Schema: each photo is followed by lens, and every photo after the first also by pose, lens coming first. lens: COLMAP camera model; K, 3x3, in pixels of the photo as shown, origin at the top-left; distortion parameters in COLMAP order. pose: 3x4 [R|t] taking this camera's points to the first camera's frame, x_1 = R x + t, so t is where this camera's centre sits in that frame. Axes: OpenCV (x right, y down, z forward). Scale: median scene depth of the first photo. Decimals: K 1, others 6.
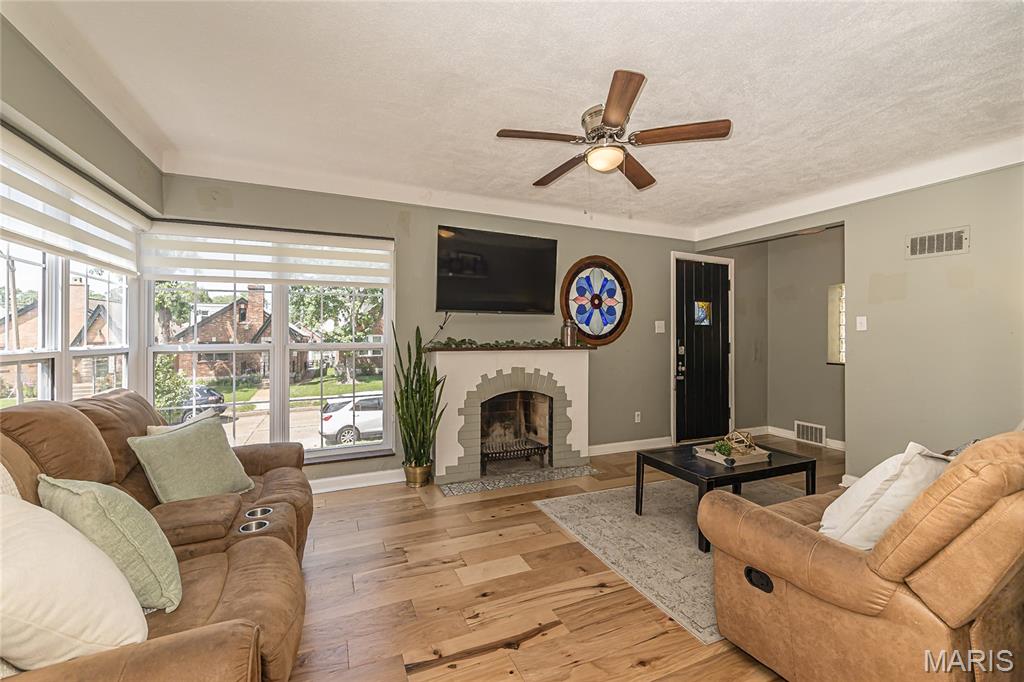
lens RADIAL K [[426.0, 0, 510.8], [0, 426.0, 332.2], [0, 0, 1]] dist [0.001961, 0.000110]
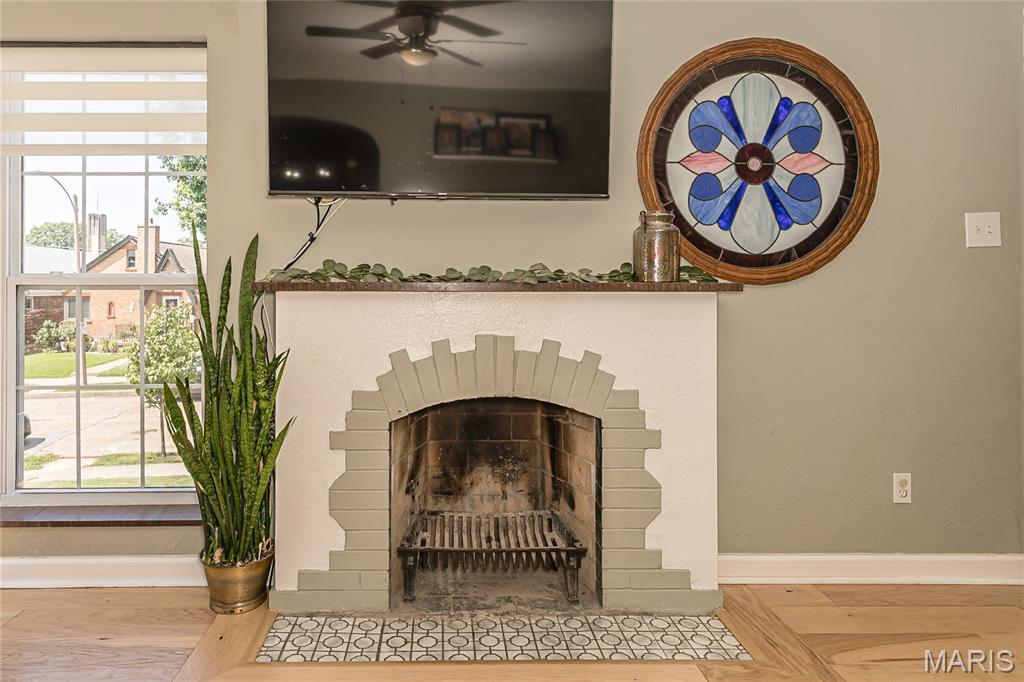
lens RADIAL K [[551.8, 0, 509.5], [0, 551.8, 285.5], [0, 0, 1]] dist [0.001521, 0.000438]
pose [[0.909005, -0.008214, -0.416705, 0.211689], [0.006392, 0.999963, -0.005769, 0.035536], [0.416737, 0.002580, 0.909023, 0.490139]]
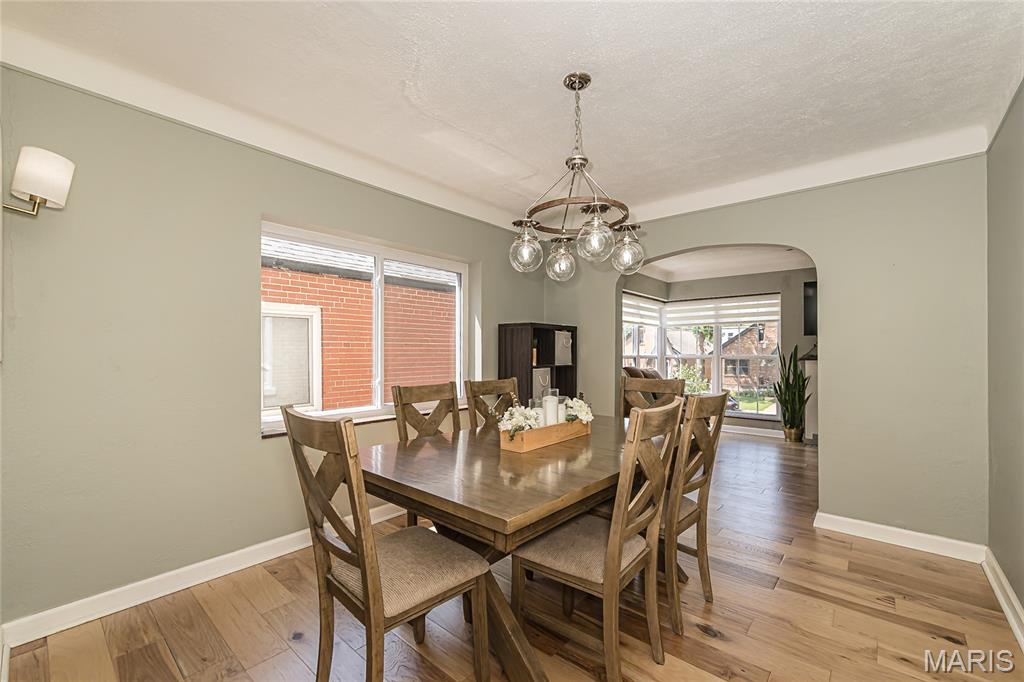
lens RADIAL K [[417.7, 0, 506.4], [0, 417.7, 348.6], [0, 0, 1]] dist [0.001895, -0.000003]
pose [[0.429018, -0.008816, -0.903253, 0.625646], [0.003643, 0.999961, -0.008029, 0.006380], [0.903289, 0.000154, 0.429033, -0.566814]]
